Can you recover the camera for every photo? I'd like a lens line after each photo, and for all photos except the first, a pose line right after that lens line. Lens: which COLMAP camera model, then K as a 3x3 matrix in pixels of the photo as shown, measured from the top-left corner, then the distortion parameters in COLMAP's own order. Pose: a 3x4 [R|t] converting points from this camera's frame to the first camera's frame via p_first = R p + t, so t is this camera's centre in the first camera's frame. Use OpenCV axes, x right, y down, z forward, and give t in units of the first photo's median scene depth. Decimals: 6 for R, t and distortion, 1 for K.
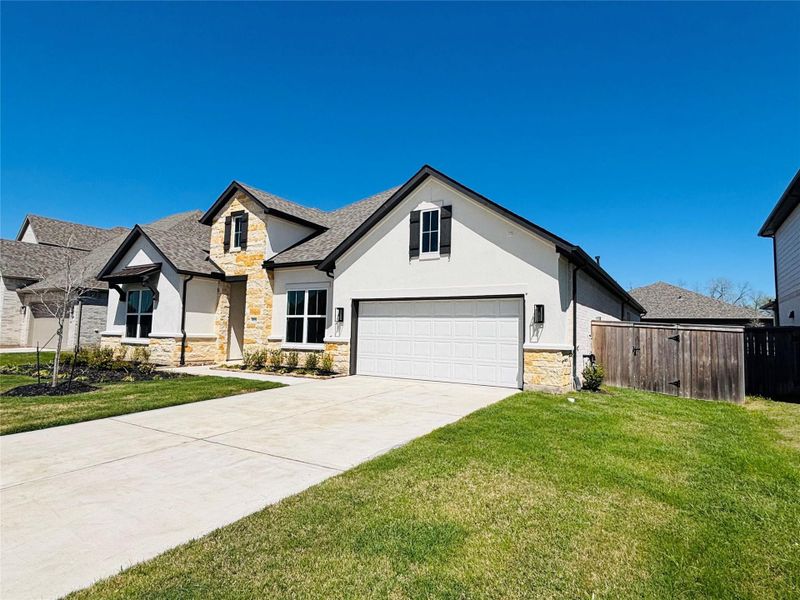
lens RADIAL K [[445.1, 0, 400.0], [0, 445.1, 300.0], [0, 0, 1]] dist [0.012450, -0.001355]
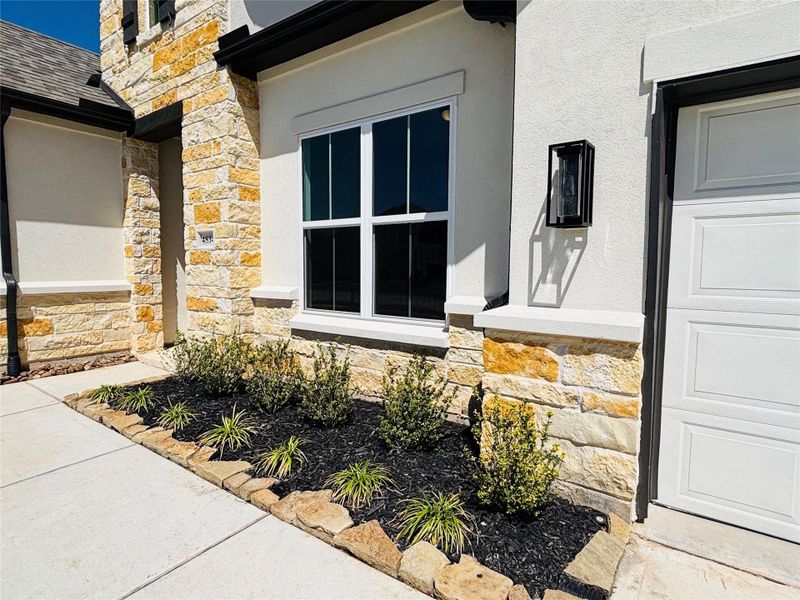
lens RADIAL K [[445.1, 0, 400.0], [0, 445.1, 300.0], [0, 0, 1]] dist [0.012450, -0.001355]
pose [[0.995947, -0.008881, -0.089498, -0.160473], [0.022653, 0.987800, 0.154073, 0.041888], [0.087037, -0.155476, 0.983998, 0.692891]]
